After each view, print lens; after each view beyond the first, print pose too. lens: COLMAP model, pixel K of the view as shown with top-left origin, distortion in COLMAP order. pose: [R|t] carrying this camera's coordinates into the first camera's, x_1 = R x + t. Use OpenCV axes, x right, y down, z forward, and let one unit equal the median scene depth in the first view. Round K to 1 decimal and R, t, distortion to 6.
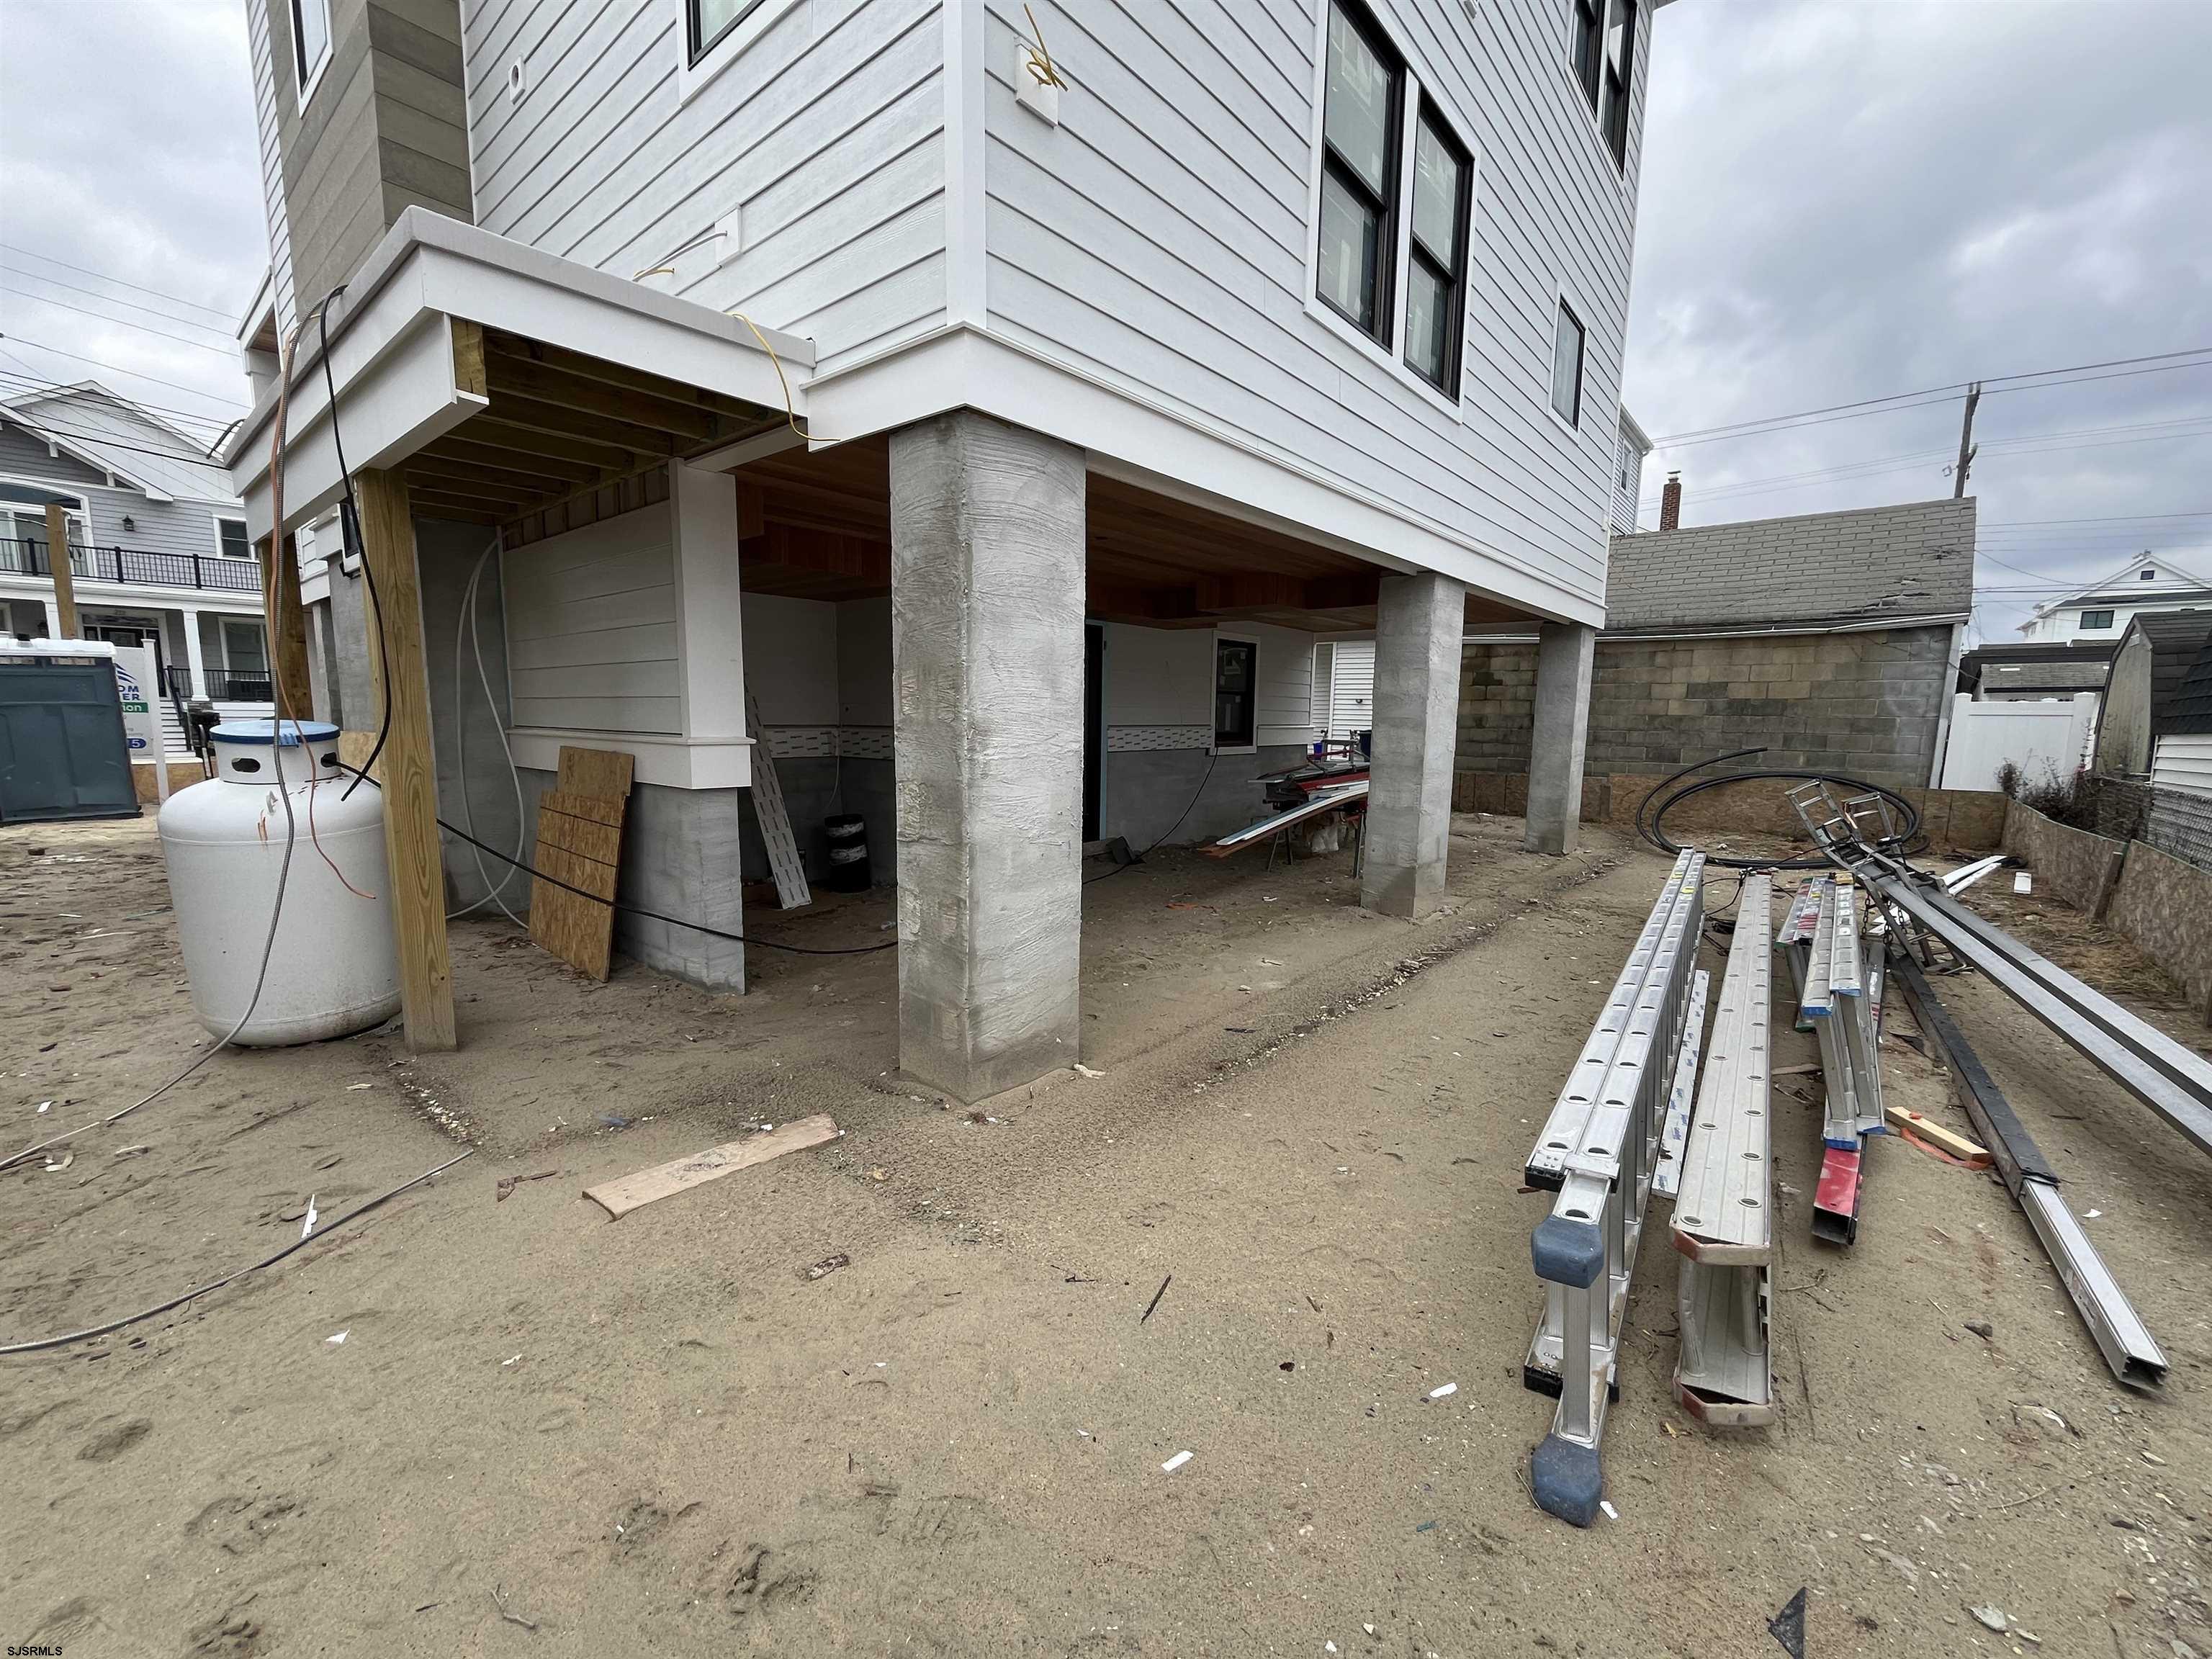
lens RADIAL K [[895.7, 0, 1108.6], [0, 895.7, 833.1], [0, 0, 1]] dist [-0.001911, -0.000085]
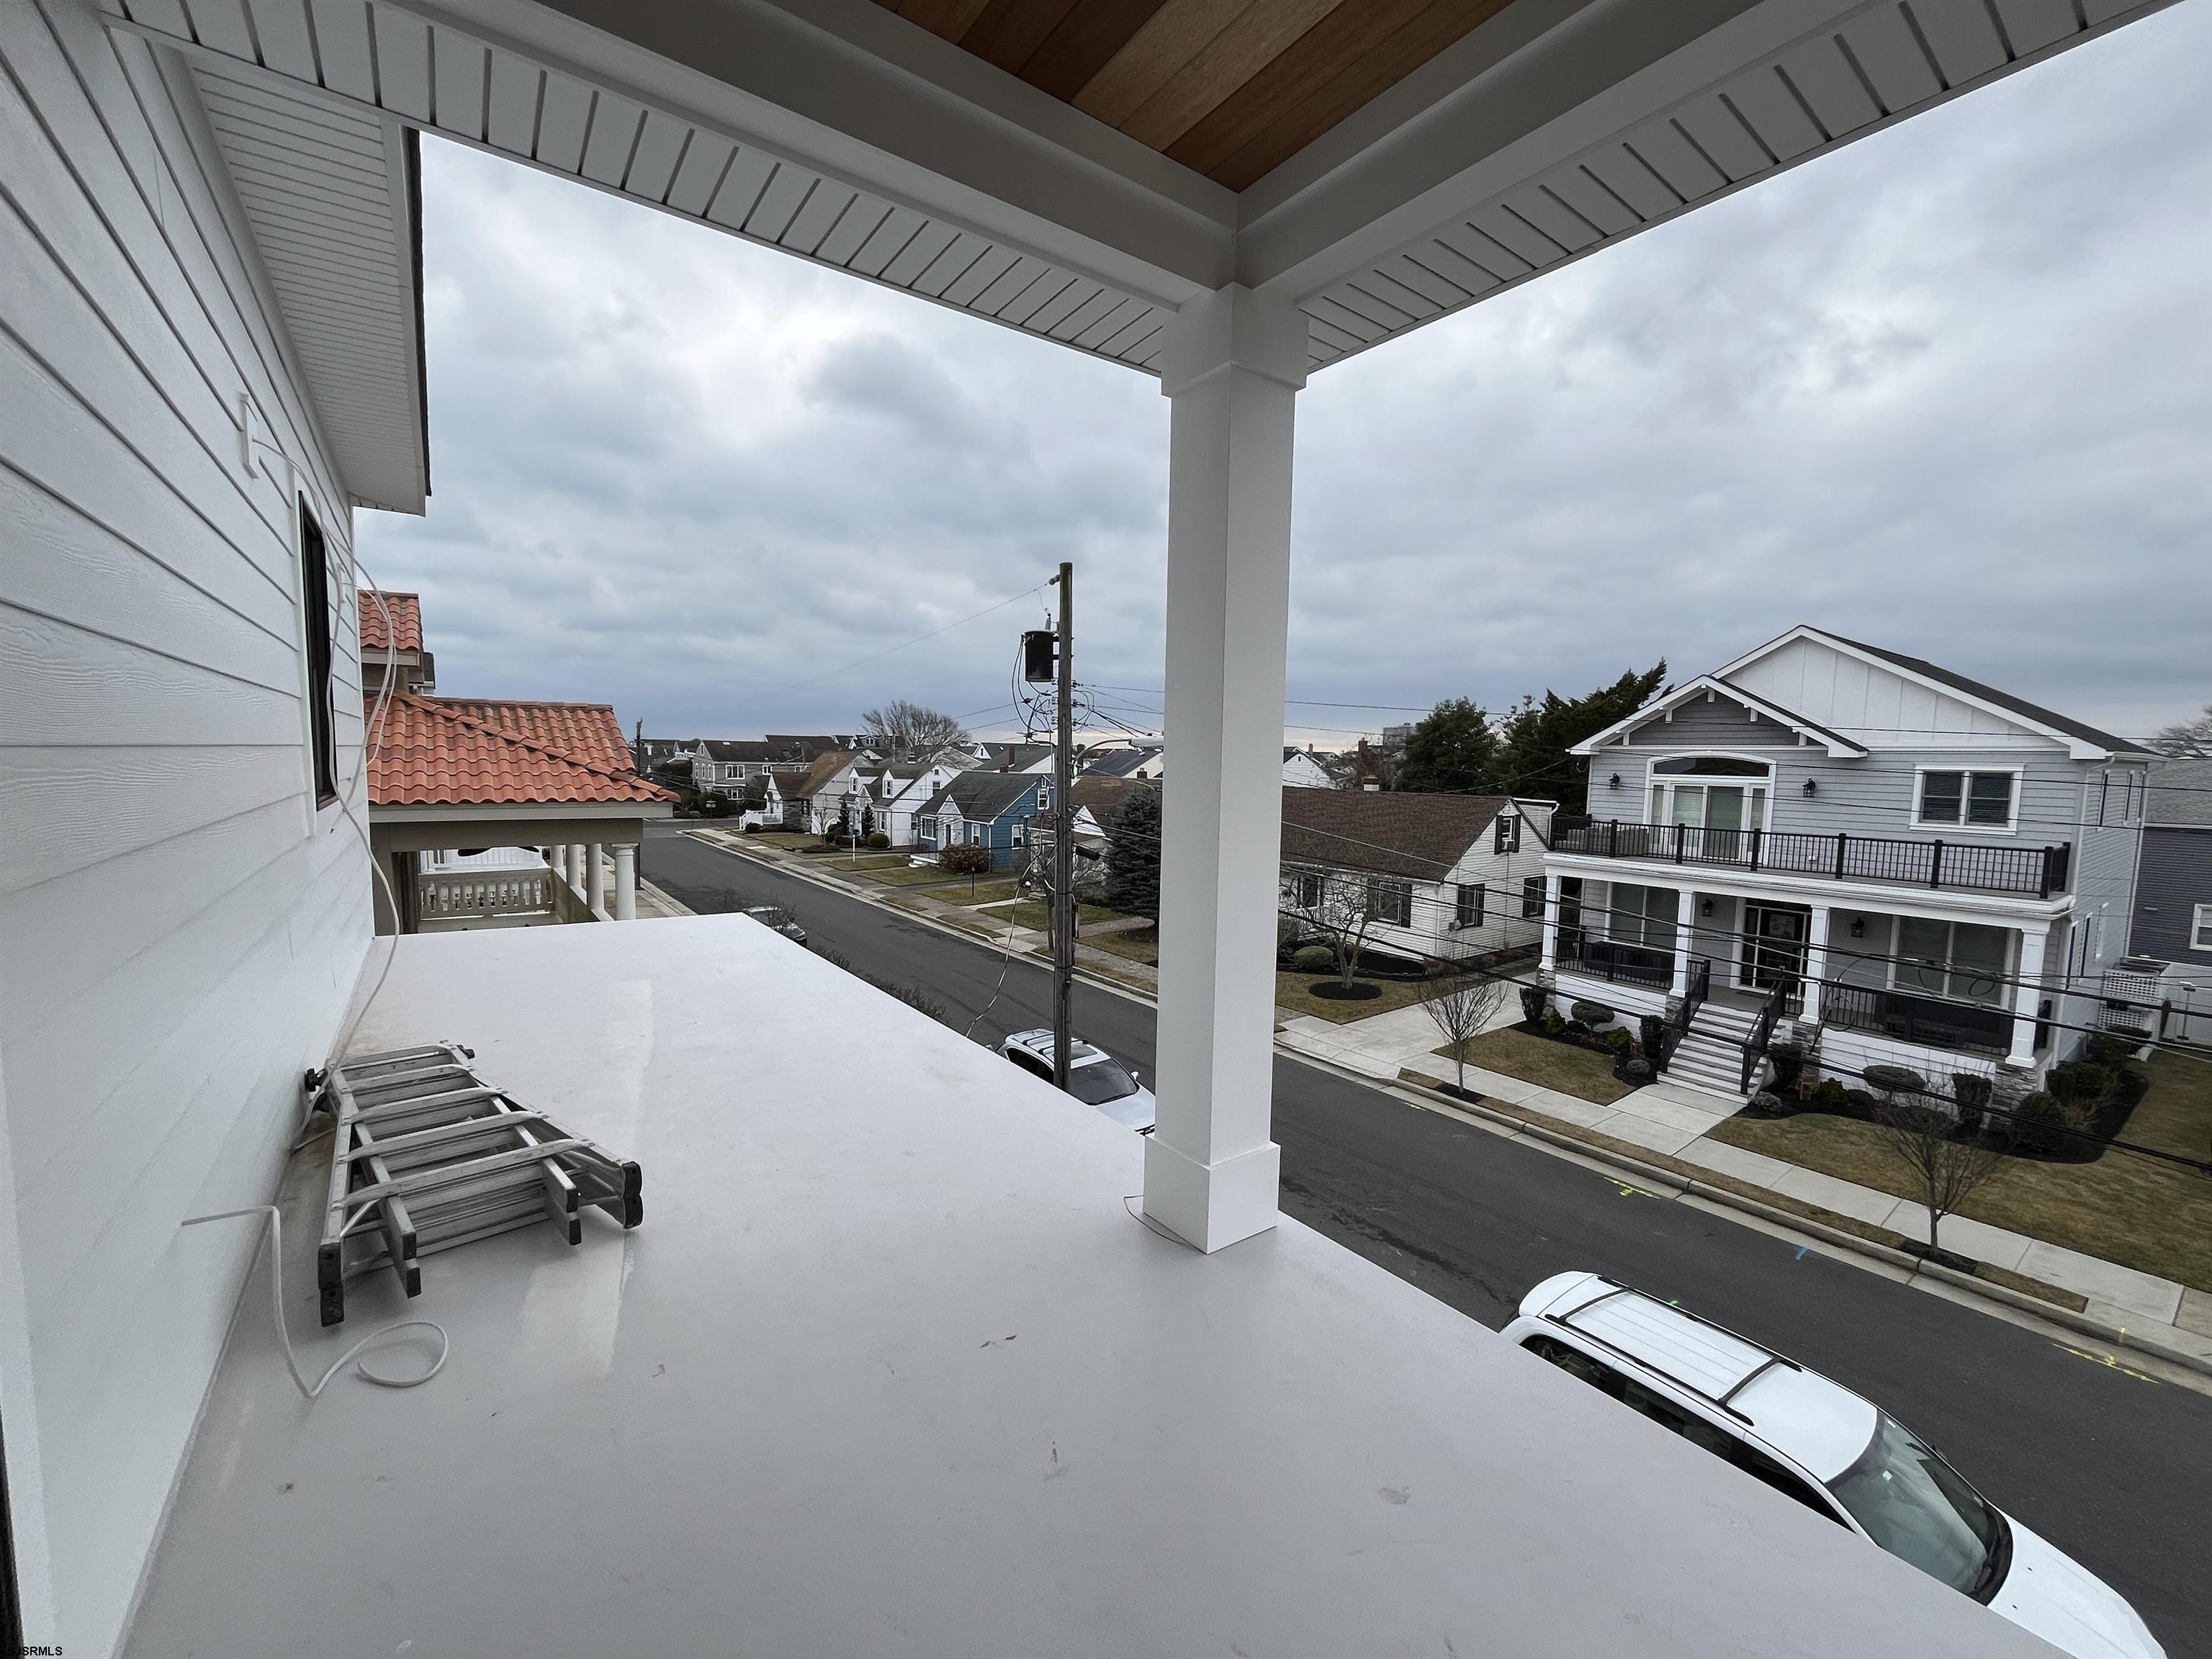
lens RADIAL K [[895.7, 0, 1092.1], [0, 895.7, 827.9], [0, 0, 1]] dist [-0.001911, -0.000085]
pose [[-0.239052, 0.066096, -0.968755, -0.151562], [-0.142333, 0.984519, 0.102294, -0.306947], [0.960518, 0.162339, -0.225944, 0.571914]]
